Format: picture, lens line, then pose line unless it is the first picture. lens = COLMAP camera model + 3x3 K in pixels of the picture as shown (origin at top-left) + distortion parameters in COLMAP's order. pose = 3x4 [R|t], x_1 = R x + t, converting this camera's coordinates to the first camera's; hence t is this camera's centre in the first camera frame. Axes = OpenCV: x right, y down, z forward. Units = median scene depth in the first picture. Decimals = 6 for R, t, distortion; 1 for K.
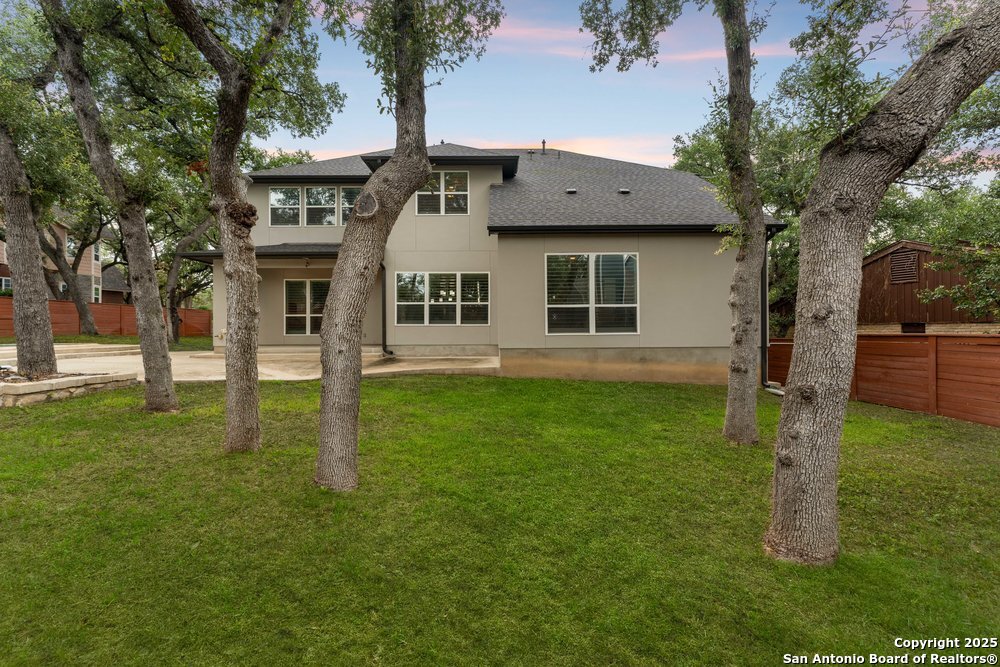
lens RADIAL K [[401.0, 0, 502.2], [0, 401.0, 333.9], [0, 0, 1]] dist [0.002466, 0.000559]
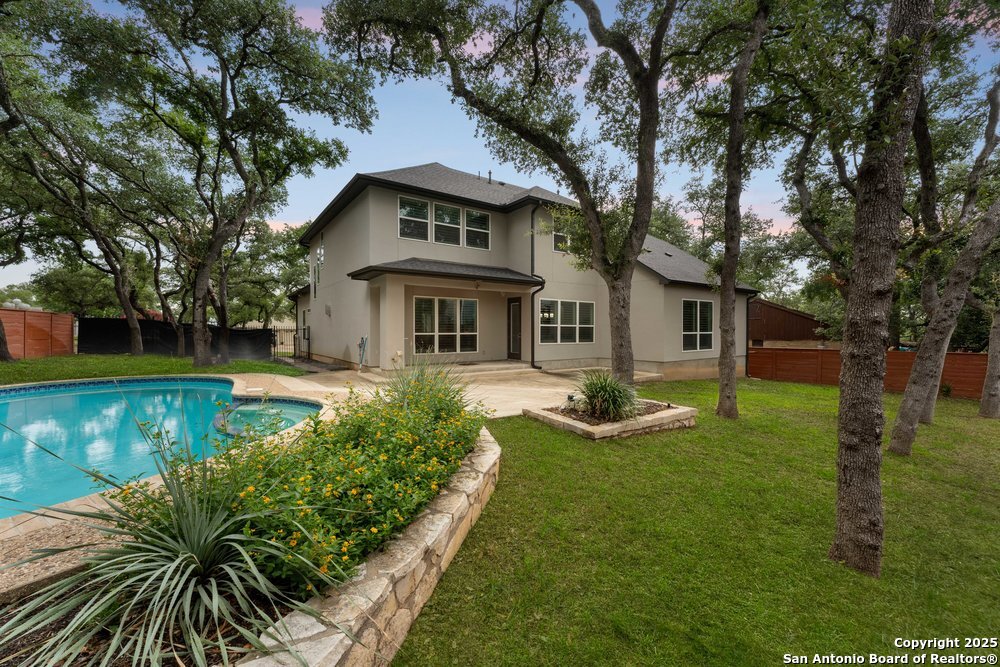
lens RADIAL K [[401.0, 0, 486.2], [0, 401.0, 336.8], [0, 0, 1]] dist [0.002466, 0.000559]
pose [[0.821207, -0.006568, 0.570593, -1.053847], [-0.000213, 0.999930, 0.011818, -0.055956], [-0.570630, -0.009827, 0.821148, 0.135964]]
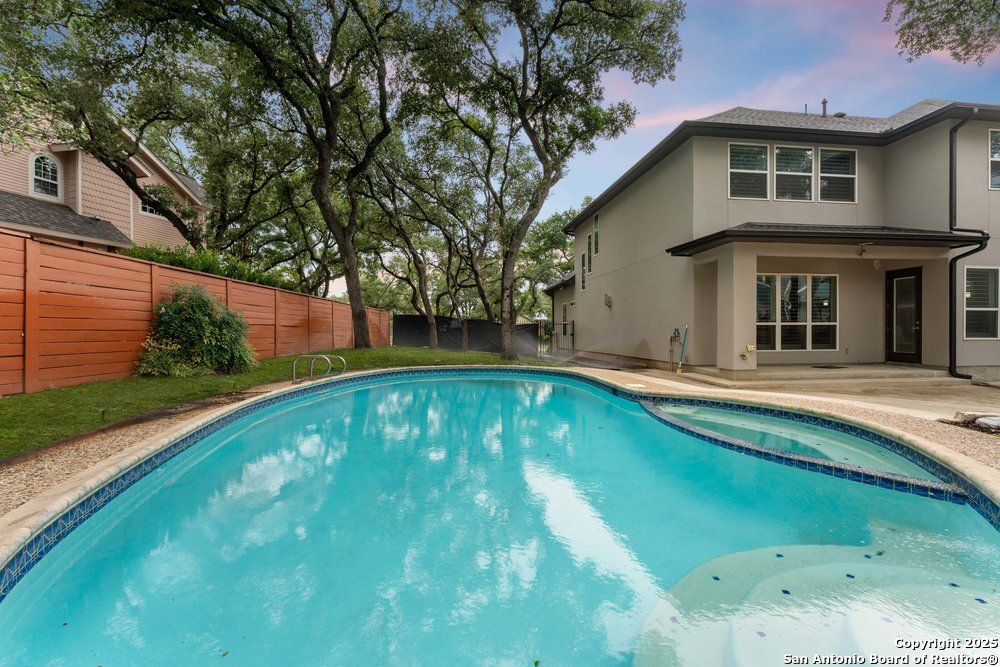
lens RADIAL K [[429.0, 0, 498.9], [0, 429.0, 334.5], [0, 0, 1]] dist [0.000944, -0.000483]
pose [[0.993235, -0.003560, 0.116069, -1.195422], [0.002711, 0.999968, 0.007470, -0.037615], [-0.116092, -0.007105, 0.993213, 0.325597]]
